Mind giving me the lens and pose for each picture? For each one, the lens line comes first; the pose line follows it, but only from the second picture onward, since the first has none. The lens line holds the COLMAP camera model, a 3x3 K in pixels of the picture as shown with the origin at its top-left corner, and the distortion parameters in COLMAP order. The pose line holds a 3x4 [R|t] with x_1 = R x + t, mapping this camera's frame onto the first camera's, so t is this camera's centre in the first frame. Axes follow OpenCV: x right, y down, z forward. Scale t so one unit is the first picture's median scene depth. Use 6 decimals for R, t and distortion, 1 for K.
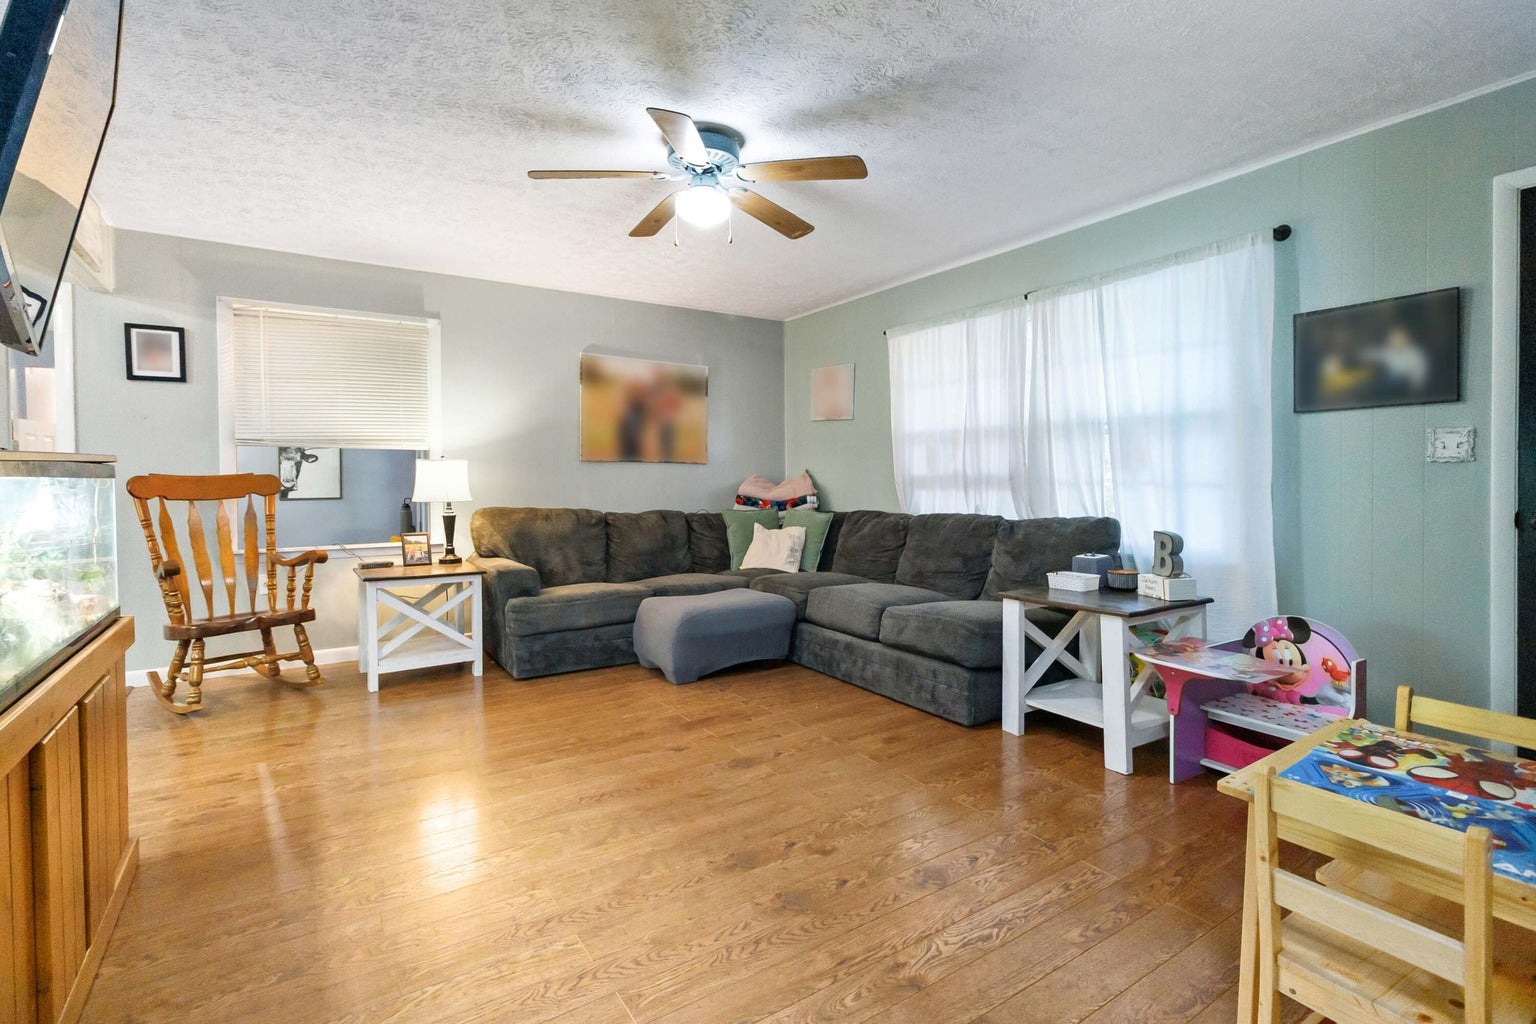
lens RADIAL K [[735.7, 0, 803.1], [0, 735.7, 490.4], [0, 0, 1]] dist [-0.000916, 0.001965]
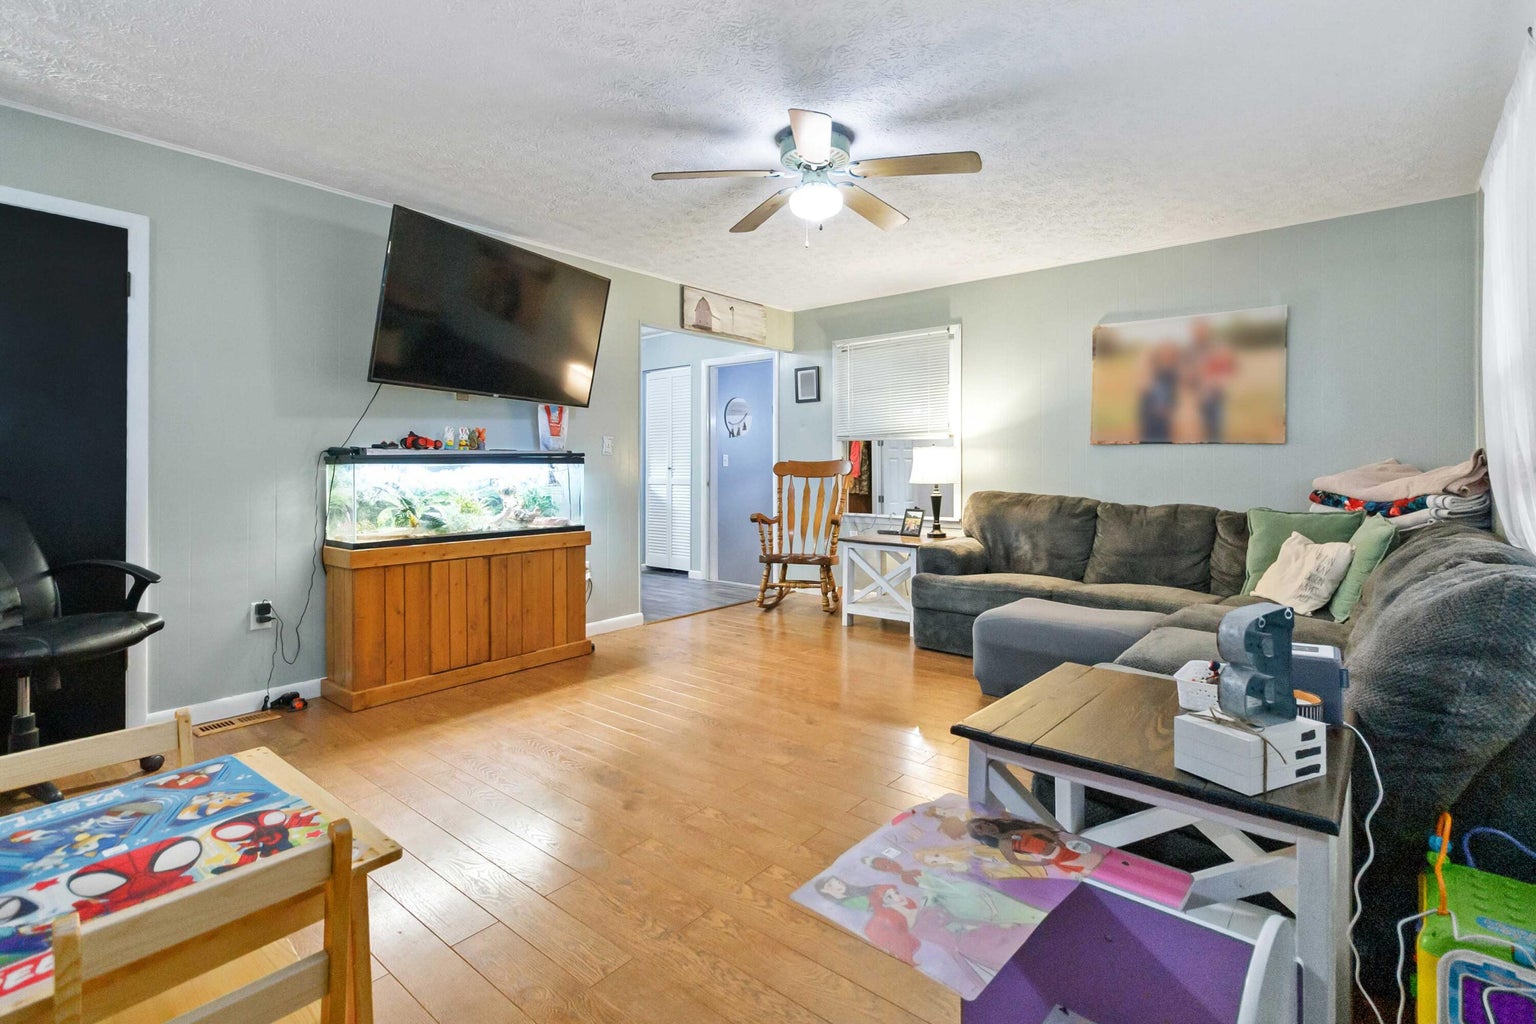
lens RADIAL K [[735.7, 0, 758.2], [0, 735.7, 464.8], [0, 0, 1]] dist [-0.000916, 0.001965]
pose [[0.248279, 0.004742, -0.968677, 0.571348], [-0.016030, 0.999871, 0.000787, -0.011278], [0.968556, 0.015332, 0.248323, 0.454189]]
